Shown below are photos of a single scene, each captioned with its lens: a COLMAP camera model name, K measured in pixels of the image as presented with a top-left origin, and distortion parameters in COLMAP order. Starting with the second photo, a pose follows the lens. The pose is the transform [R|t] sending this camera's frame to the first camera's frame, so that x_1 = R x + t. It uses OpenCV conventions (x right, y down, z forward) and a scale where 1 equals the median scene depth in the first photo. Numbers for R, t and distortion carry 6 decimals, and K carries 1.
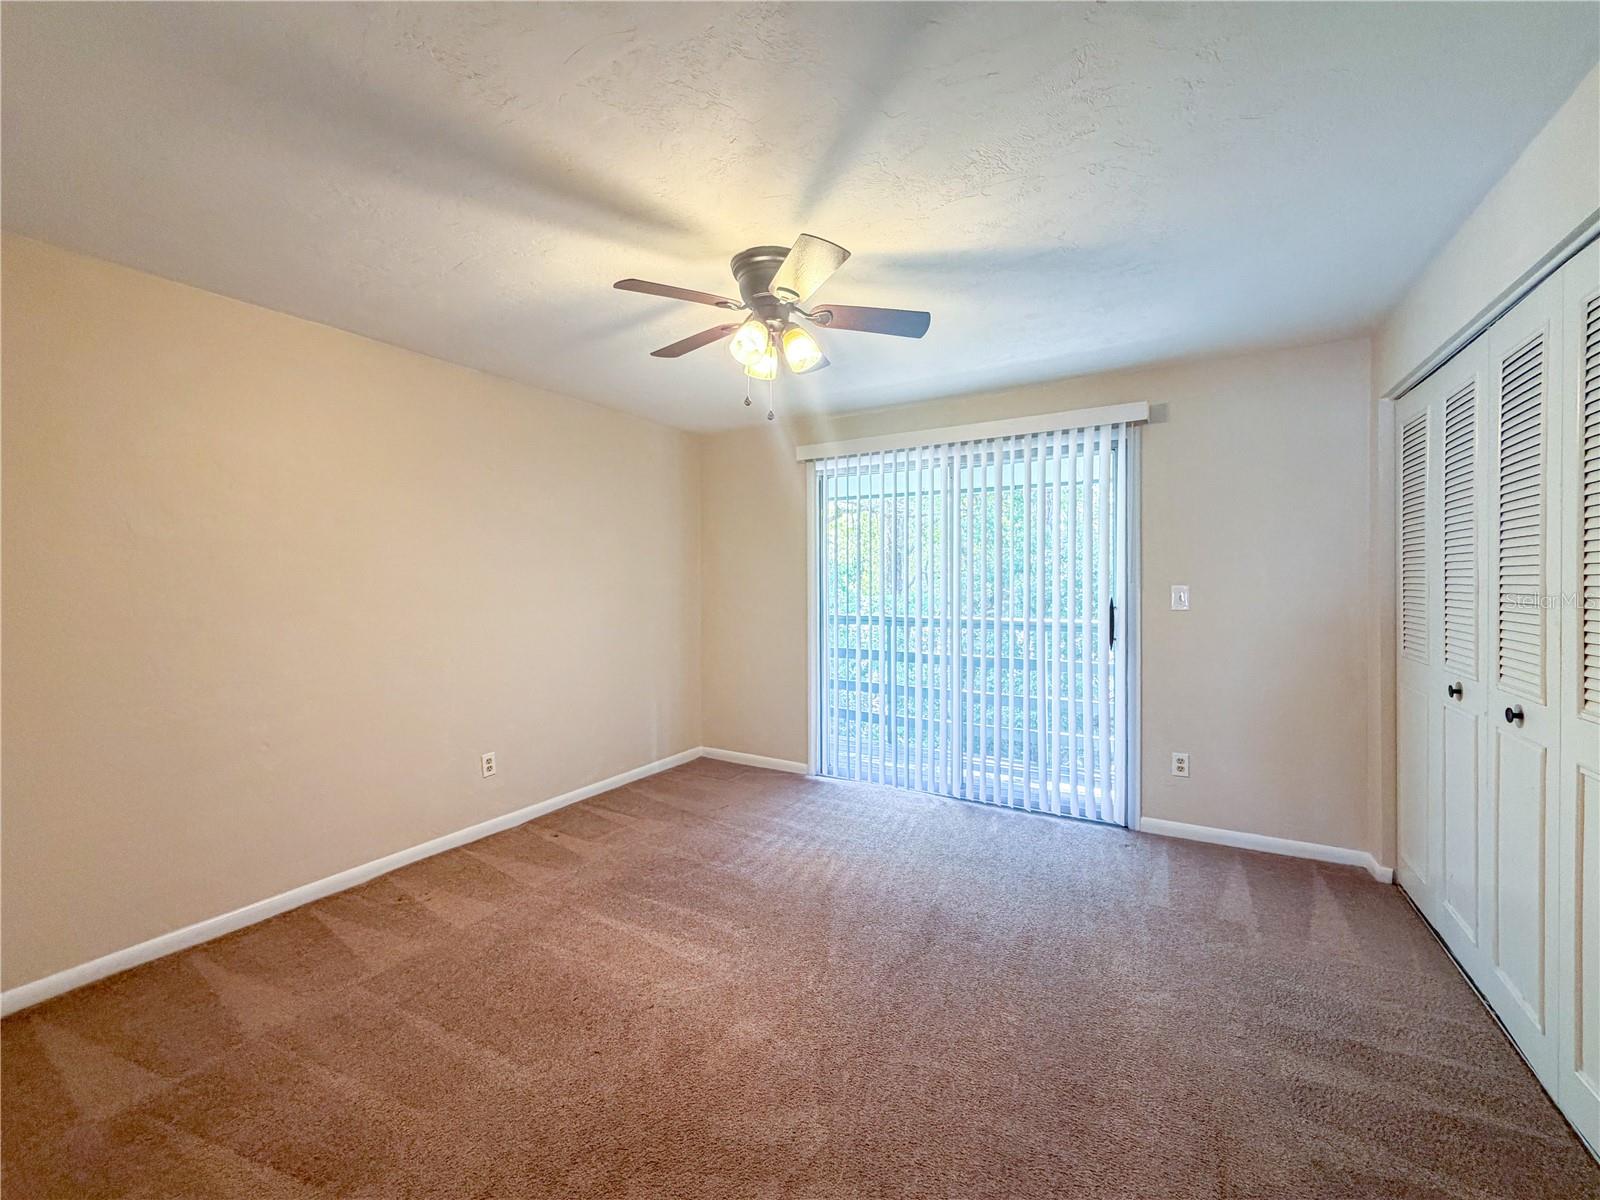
lens RADIAL K [[653.0, 0, 800.0], [0, 653.0, 600.0], [0, 0, 1]] dist [0.000652, 0.000033]
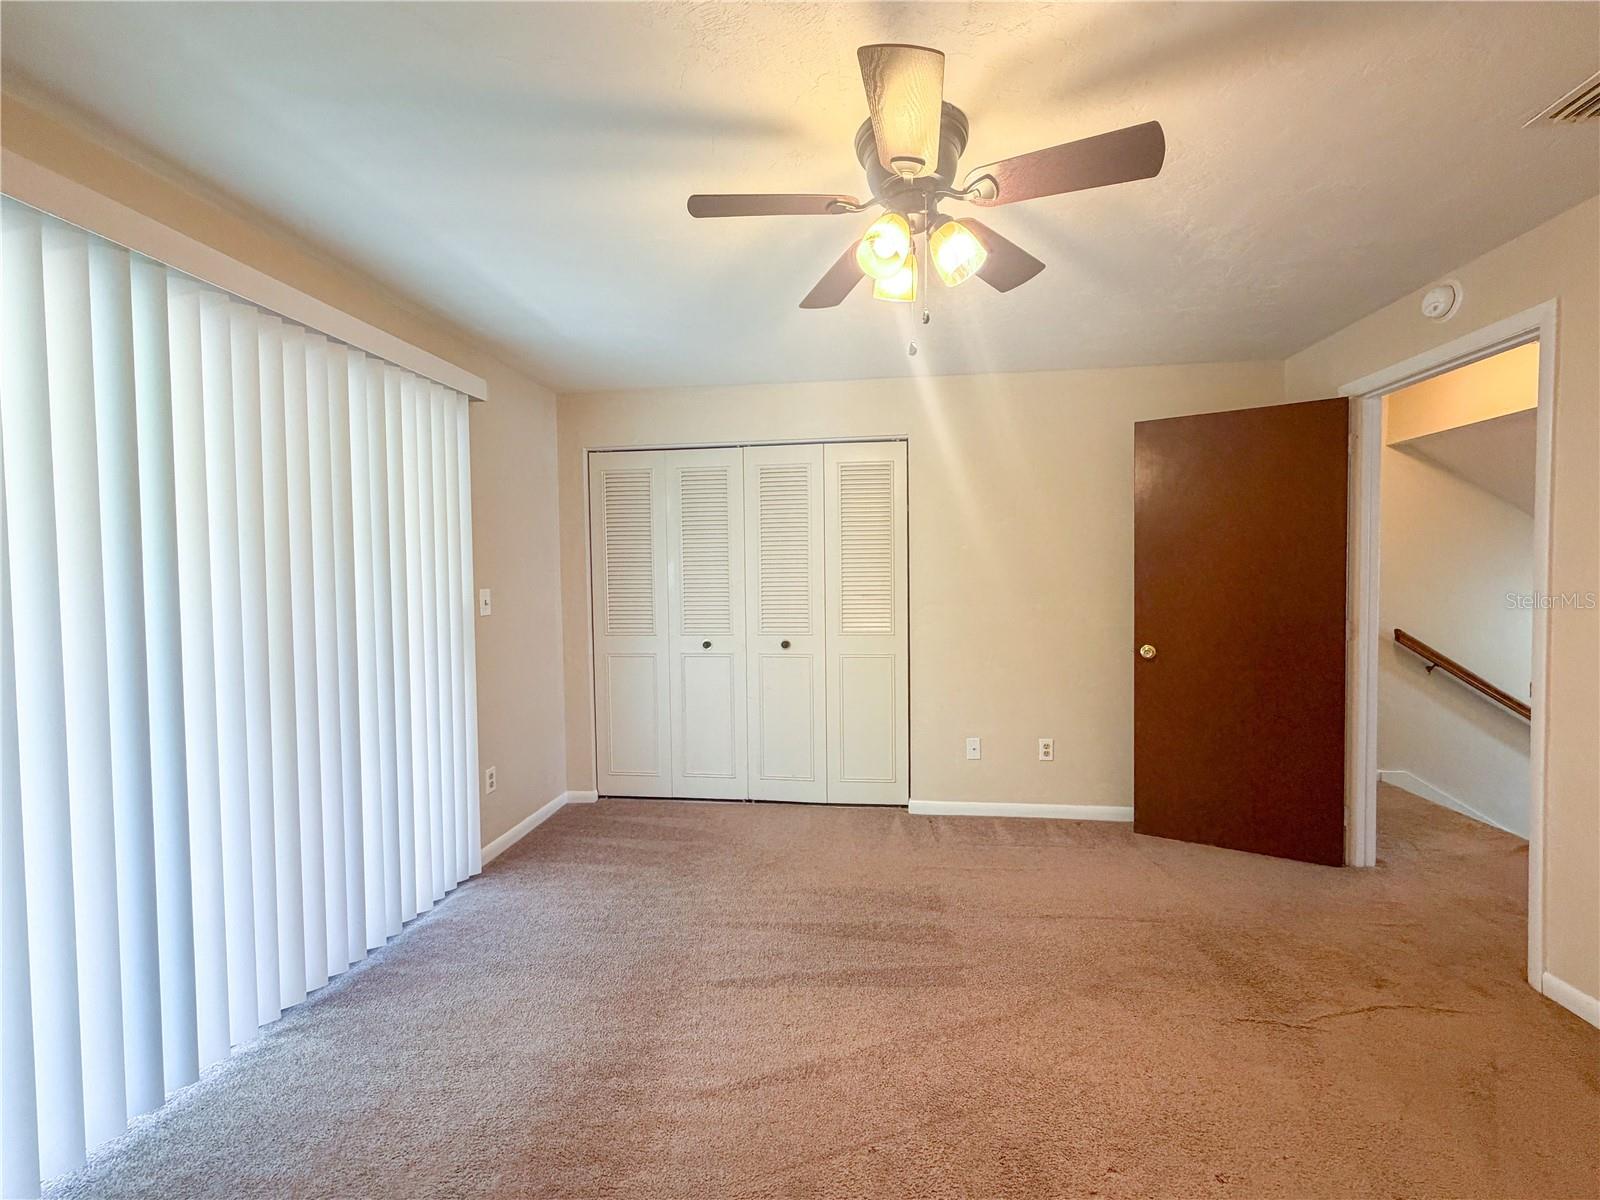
lens RADIAL K [[653.0, 0, 800.0], [0, 653.0, 600.0], [0, 0, 1]] dist [0.000652, 0.000033]
pose [[-0.390695, -0.027185, 0.920119, -0.564410], [0.027285, 0.998783, 0.041095, -0.036674], [-0.920116, 0.041161, -0.389477, 1.204189]]
